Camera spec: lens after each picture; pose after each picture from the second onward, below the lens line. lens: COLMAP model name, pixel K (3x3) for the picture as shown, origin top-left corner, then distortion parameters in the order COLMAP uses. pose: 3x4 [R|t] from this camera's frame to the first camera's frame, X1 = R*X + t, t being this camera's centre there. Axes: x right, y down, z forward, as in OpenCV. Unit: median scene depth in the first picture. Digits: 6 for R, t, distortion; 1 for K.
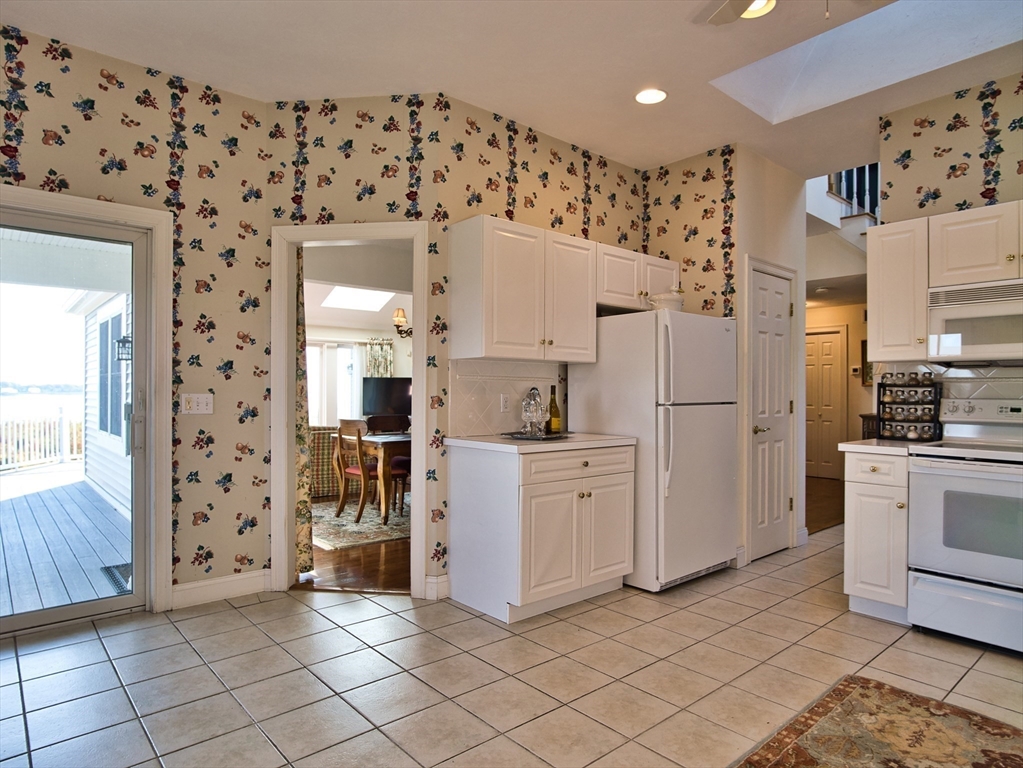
lens RADIAL K [[615.1, 0, 503.2], [0, 615.1, 388.2], [0, 0, 1]] dist [-0.053419, 0.025660]
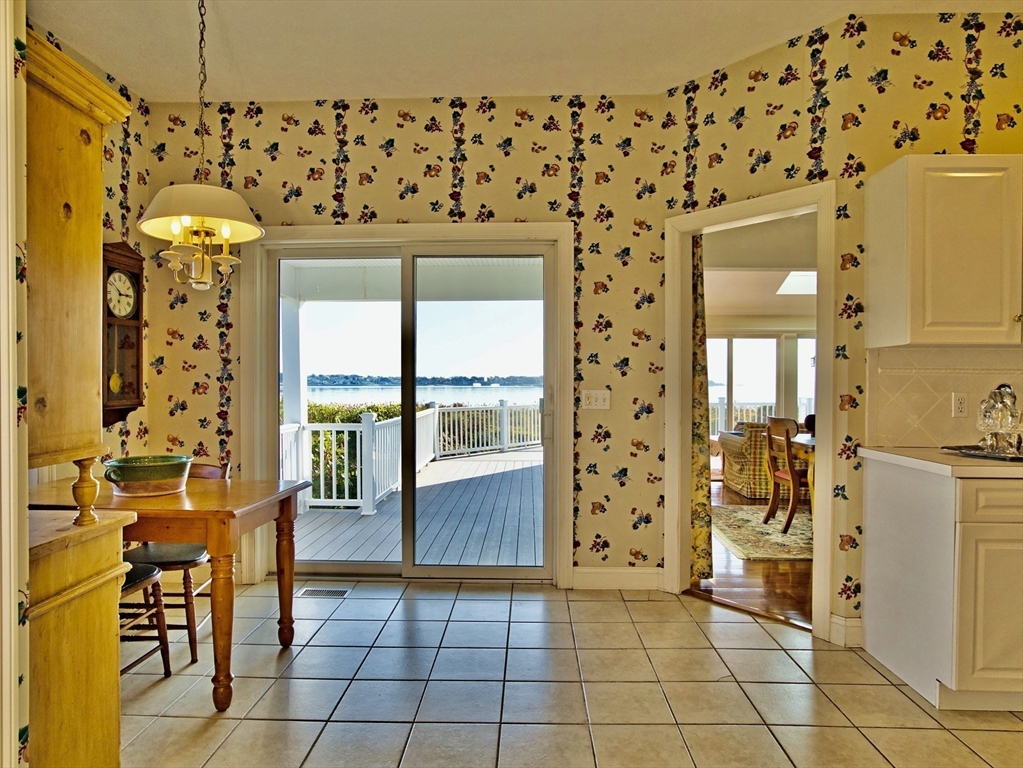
lens RADIAL K [[614.4, 0, 502.4], [0, 614.4, 386.2], [0, 0, 1]] dist [-0.052873, 0.028196]
pose [[0.729063, 0.002898, -0.684440, 0.104169], [0.003459, 0.999963, 0.007919, -0.006328], [0.684437, -0.008141, 0.729026, 0.109807]]
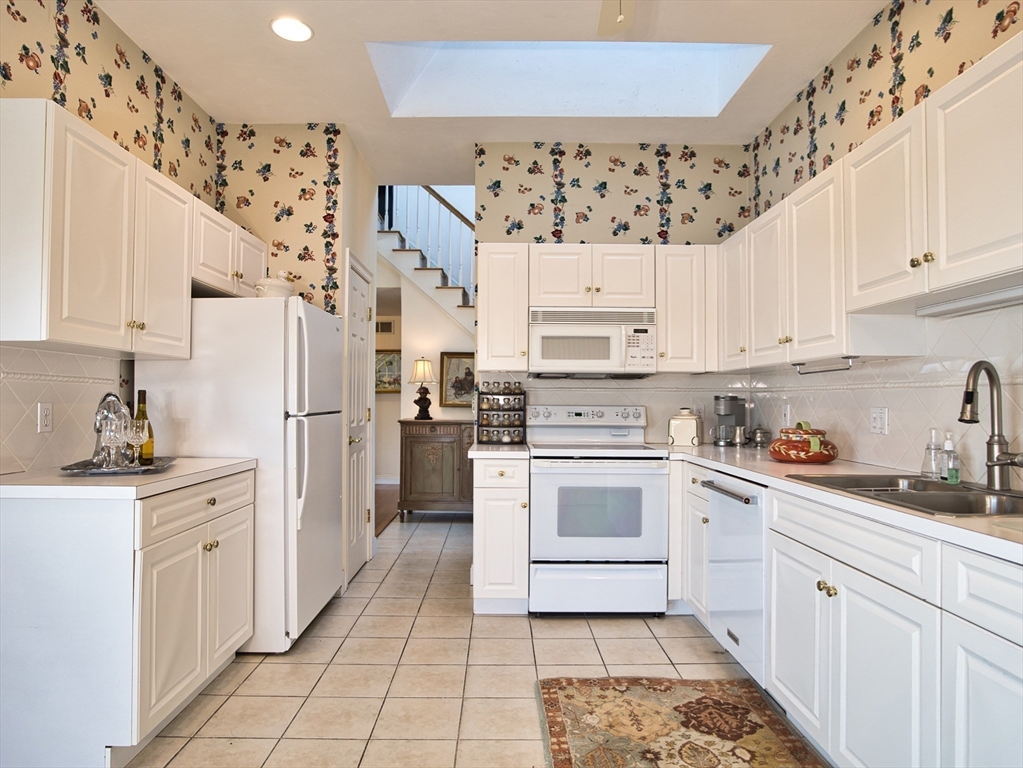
lens RADIAL K [[615.1, 0, 503.2], [0, 615.1, 388.2], [0, 0, 1]] dist [-0.053419, 0.025660]
pose [[0.640603, 0.013061, 0.767761, -0.179891], [-0.005365, 0.999907, -0.012534, -0.000468], [-0.767853, 0.003910, 0.640614, 0.277578]]
